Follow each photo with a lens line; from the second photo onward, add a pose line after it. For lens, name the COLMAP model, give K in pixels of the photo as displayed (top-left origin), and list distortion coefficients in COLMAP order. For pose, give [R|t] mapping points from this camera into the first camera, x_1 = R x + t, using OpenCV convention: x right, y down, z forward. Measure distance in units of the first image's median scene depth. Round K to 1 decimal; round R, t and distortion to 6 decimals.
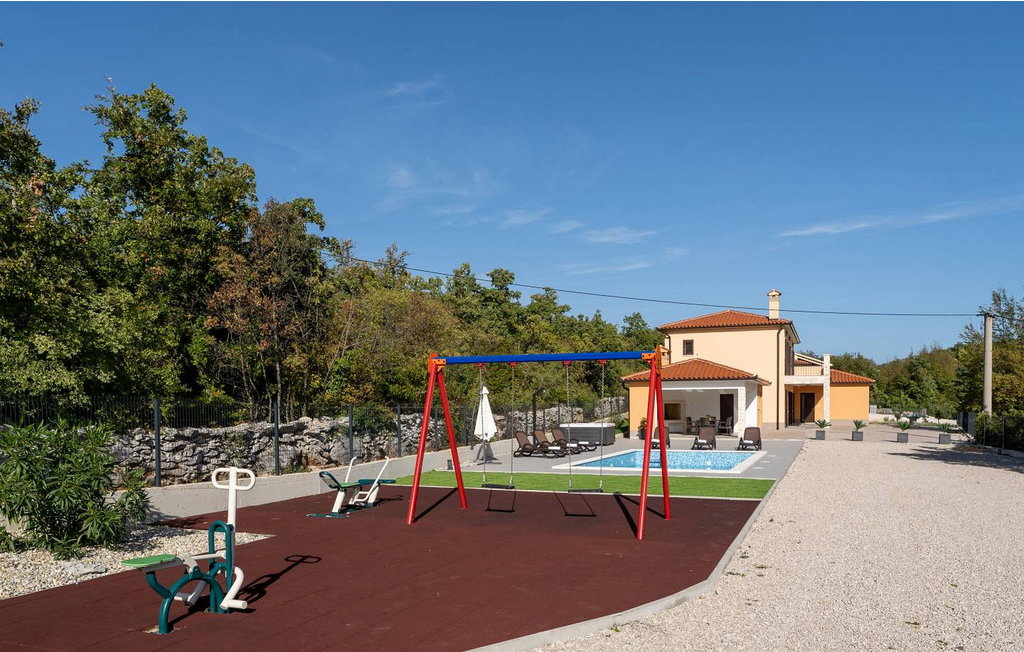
lens RADIAL K [[753.7, 0, 525.8], [0, 753.7, 462.6], [0, 0, 1]] dist [0.000249, -0.002945]
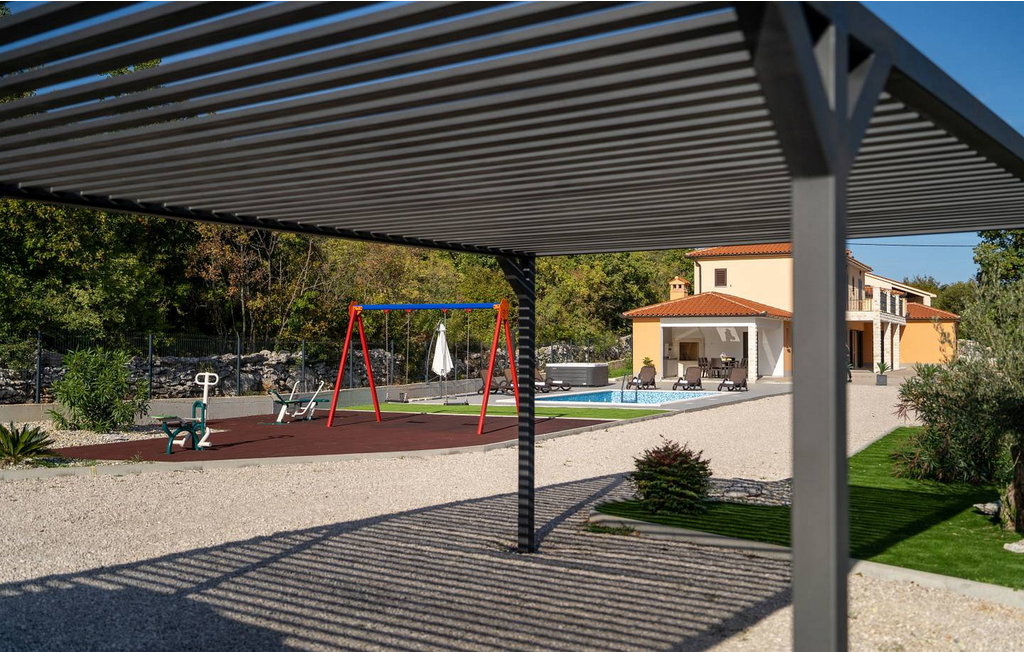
lens RADIAL K [[1022.4, 0, 513.5], [0, 1022.4, 328.6], [0, 0, 1]] dist [-0.031676, 0.000000]
pose [[0.997504, 0.005965, -0.070359, 0.141241], [-0.012353, 0.995800, -0.090722, 0.031308], [0.069523, 0.091365, 0.993388, -0.379986]]
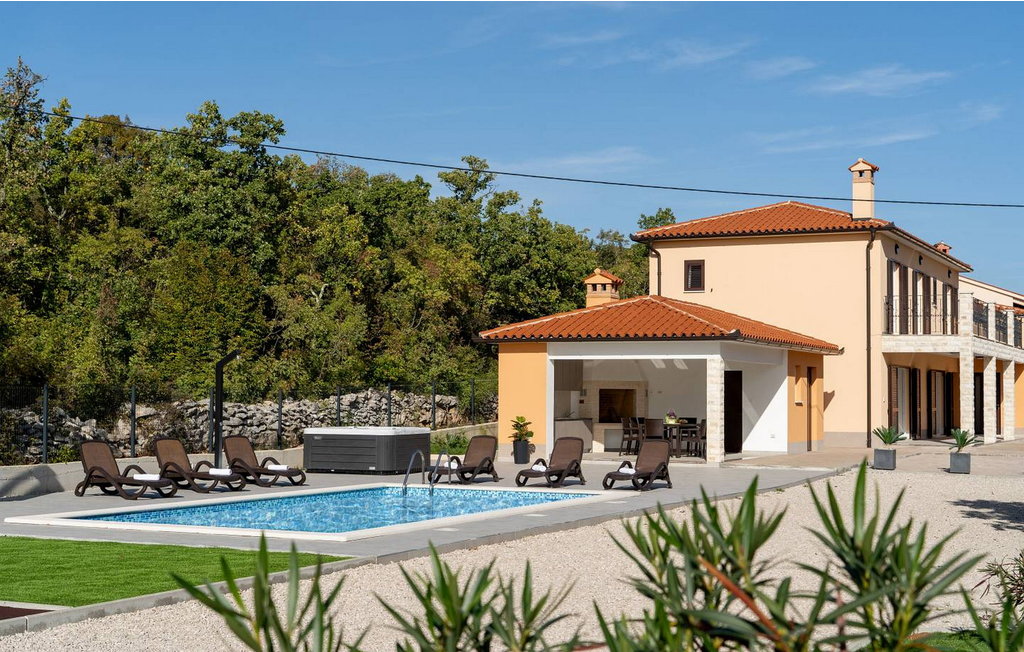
lens RADIAL K [[1486.3, 0, 511.4], [0, 1486.3, 323.7], [0, 0, 1]] dist [0.003996, 0.000000]
pose [[0.998542, 0.011286, -0.052783, 0.337241], [-0.017682, 0.992333, -0.122322, -0.005327], [0.050997, 0.123077, 0.991086, 0.104947]]
